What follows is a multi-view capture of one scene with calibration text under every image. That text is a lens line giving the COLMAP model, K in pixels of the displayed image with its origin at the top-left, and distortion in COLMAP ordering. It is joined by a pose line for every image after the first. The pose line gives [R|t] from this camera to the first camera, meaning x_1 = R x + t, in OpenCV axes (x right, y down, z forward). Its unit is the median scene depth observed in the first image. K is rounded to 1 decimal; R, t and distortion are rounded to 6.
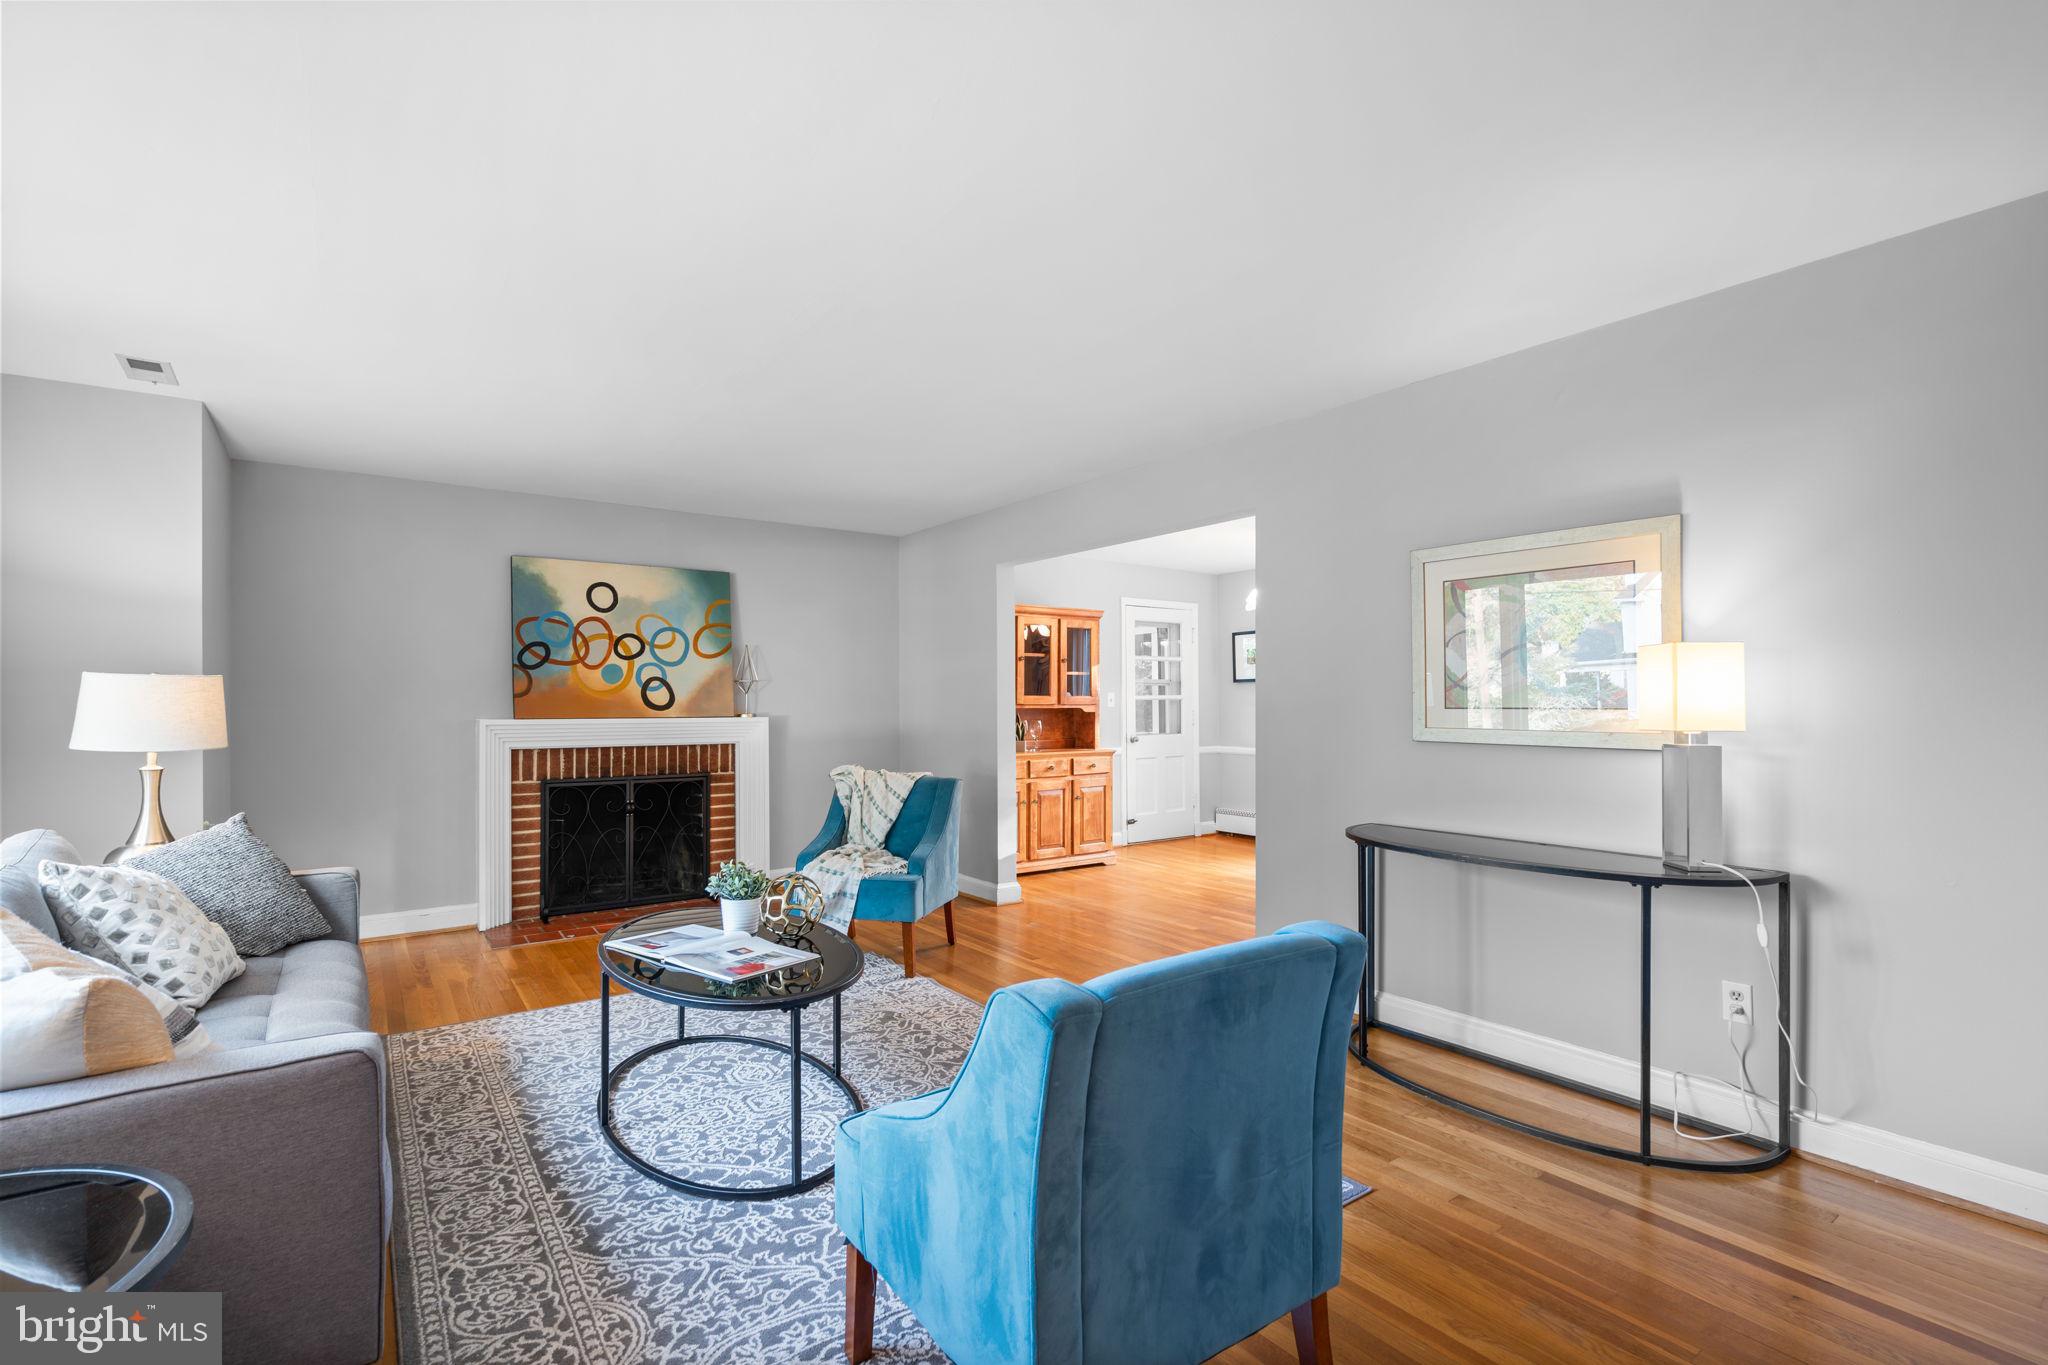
lens RADIAL K [[926.0, 0, 1023.8], [0, 926.0, 696.1], [0, 0, 1]] dist [-0.007789, 0.003489]
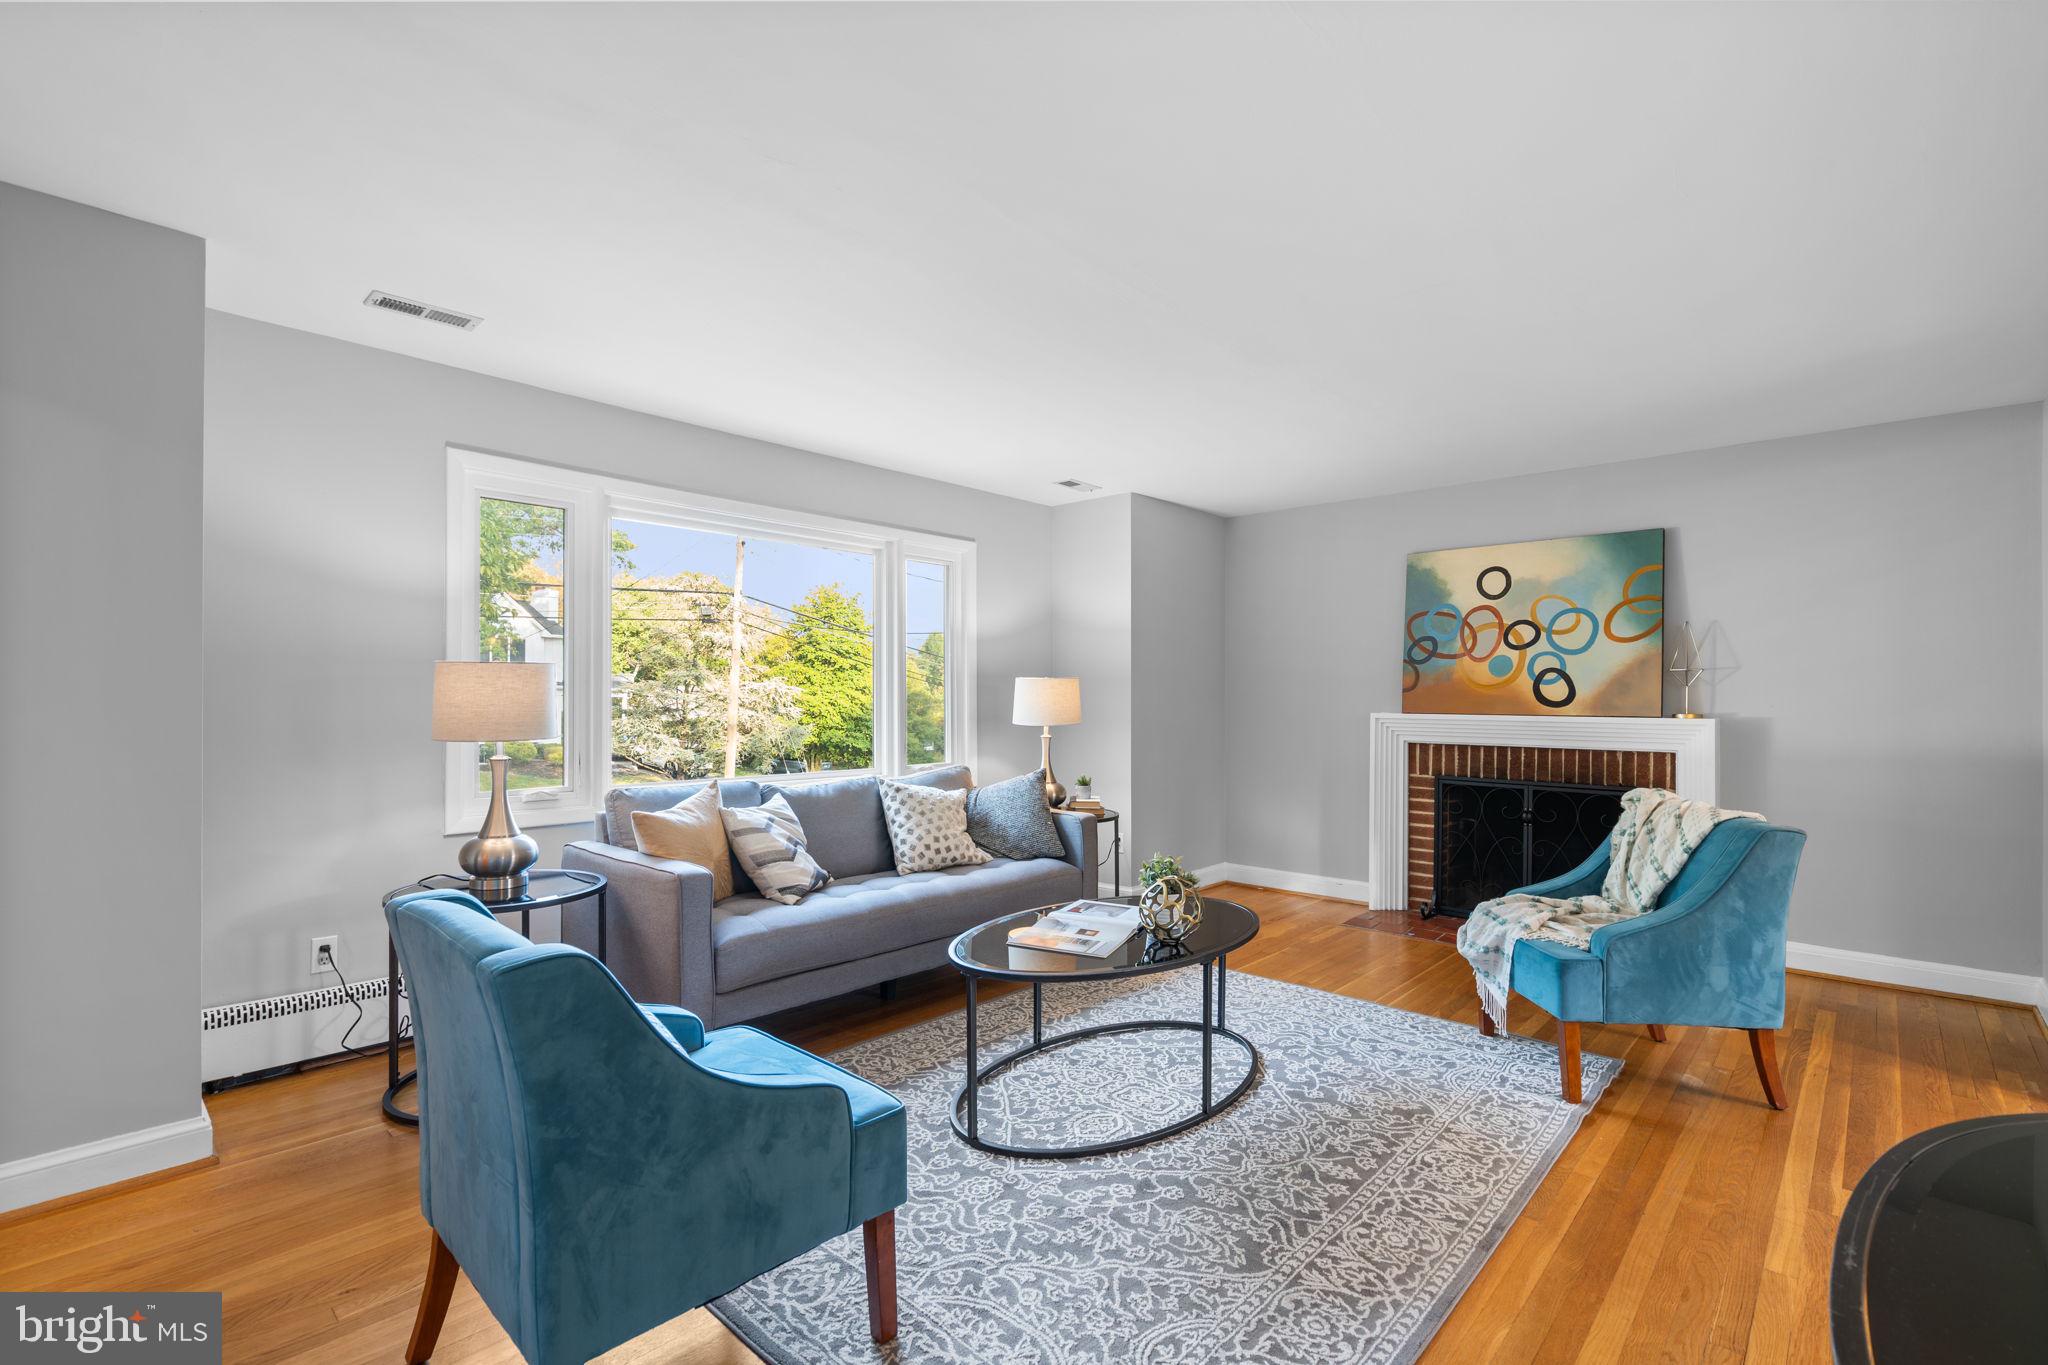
lens RADIAL K [[926.0, 0, 1020.4], [0, 926.0, 694.6], [0, 0, 1]] dist [-0.007789, 0.003489]
pose [[0.193019, 0.000501, -0.981195, 0.346661], [0.001073, 0.999999, 0.000721, 0.002761], [0.981194, -0.001192, 0.193018, 0.352128]]
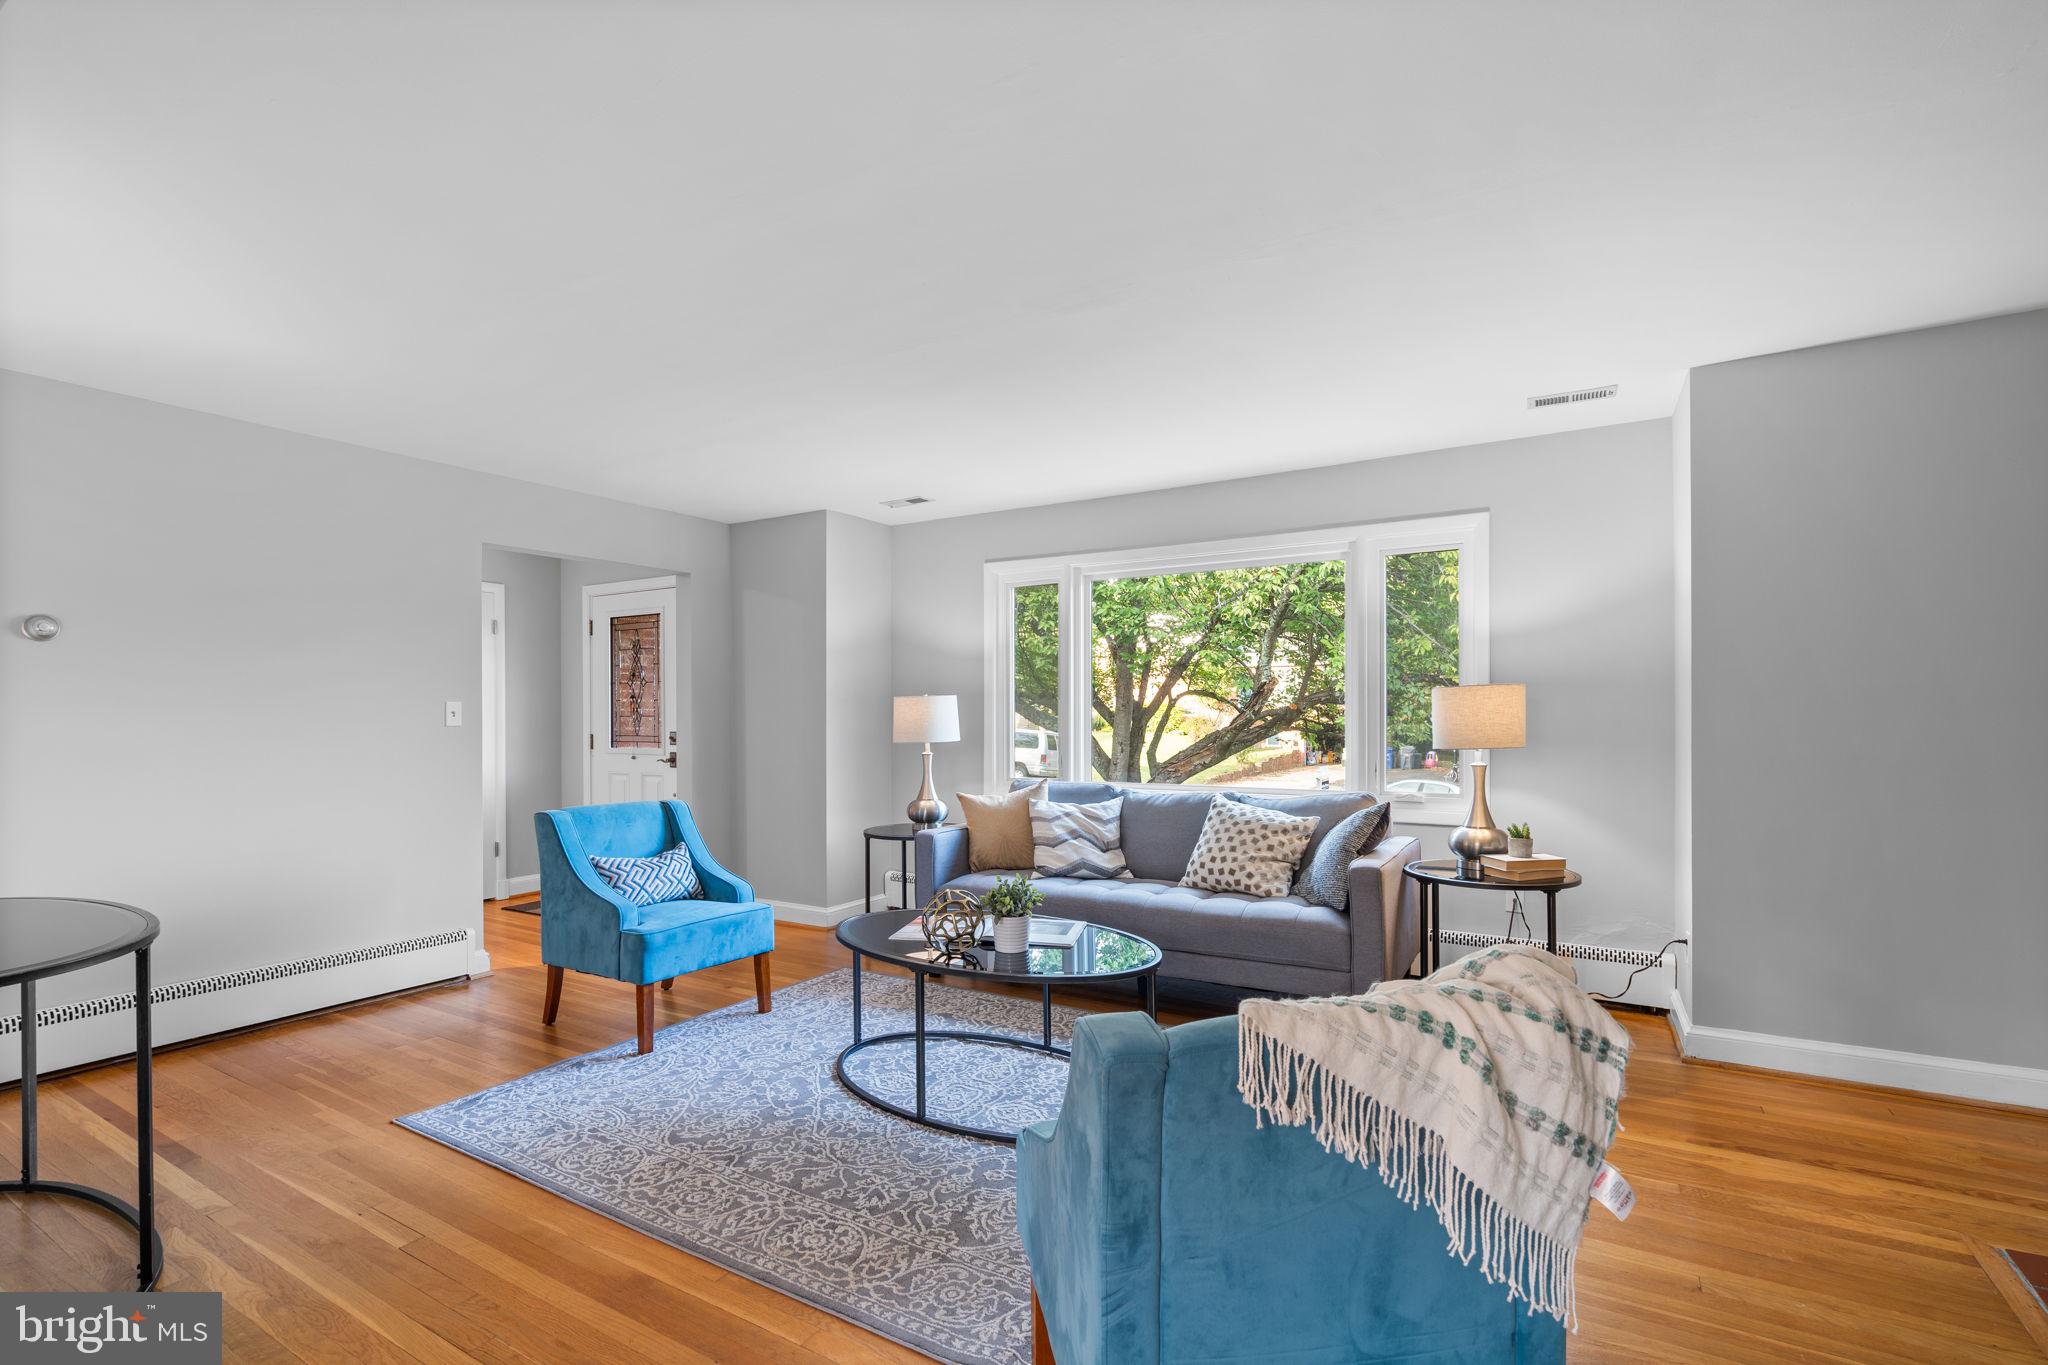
lens RADIAL K [[926.0, 0, 1013.9], [0, 926.0, 714.3], [0, 0, 1]] dist [-0.007789, 0.003489]
pose [[-0.920524, 0.007640, -0.390611, 0.036852], [0.011151, 0.999915, -0.006721, 0.008935], [0.390527, -0.010542, -0.920531, 1.022565]]
